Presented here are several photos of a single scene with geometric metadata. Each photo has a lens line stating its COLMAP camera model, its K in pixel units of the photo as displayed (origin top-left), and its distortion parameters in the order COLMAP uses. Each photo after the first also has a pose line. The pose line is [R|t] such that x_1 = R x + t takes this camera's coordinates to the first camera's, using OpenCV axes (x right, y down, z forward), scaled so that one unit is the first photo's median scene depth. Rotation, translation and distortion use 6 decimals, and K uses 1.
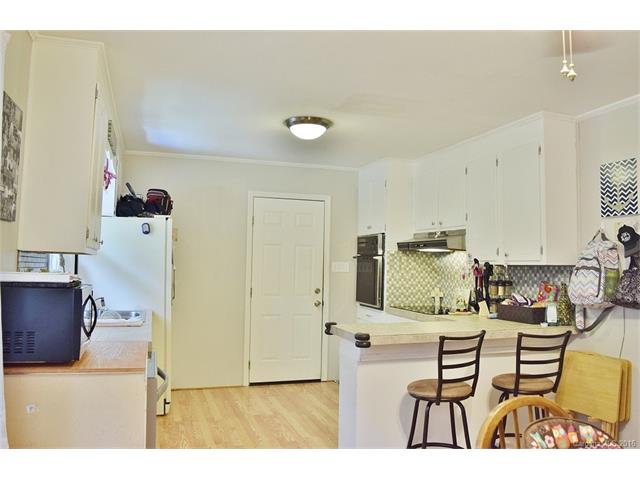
lens RADIAL K [[504.6, 0, 320.0], [0, 504.6, 240.0], [0, 0, 1]] dist [-0.091069, 0.003868]
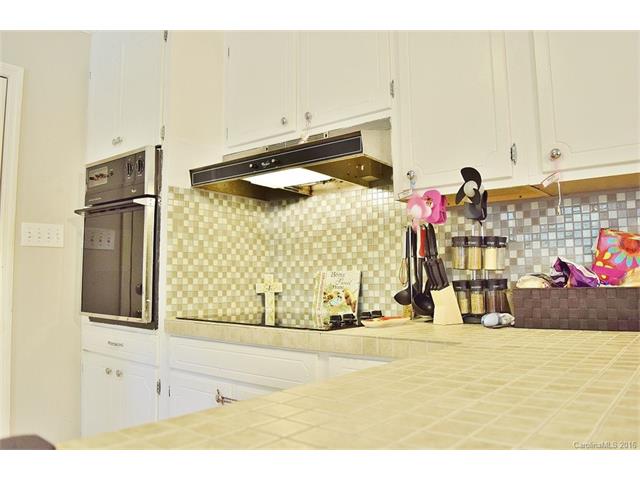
lens RADIAL K [[504.6, 0, 320.0], [0, 504.6, 240.0], [0, 0, 1]] dist [-0.091069, 0.003868]
pose [[0.844811, 0.013601, 0.534893, 0.017959], [-0.000266, 0.999687, -0.024999, 0.076669], [-0.535065, 0.020977, 0.844550, 0.577567]]
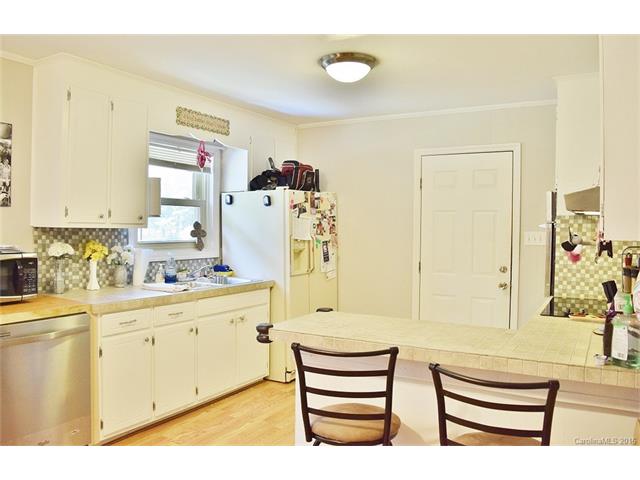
lens RADIAL K [[504.6, 0, 320.0], [0, 504.6, 240.0], [0, 0, 1]] dist [-0.091069, 0.003868]
pose [[0.668408, 0.007633, -0.743756, 0.412150], [0.034055, 0.998585, 0.040853, 0.016637], [0.743015, -0.052635, 0.667202, 0.315037]]
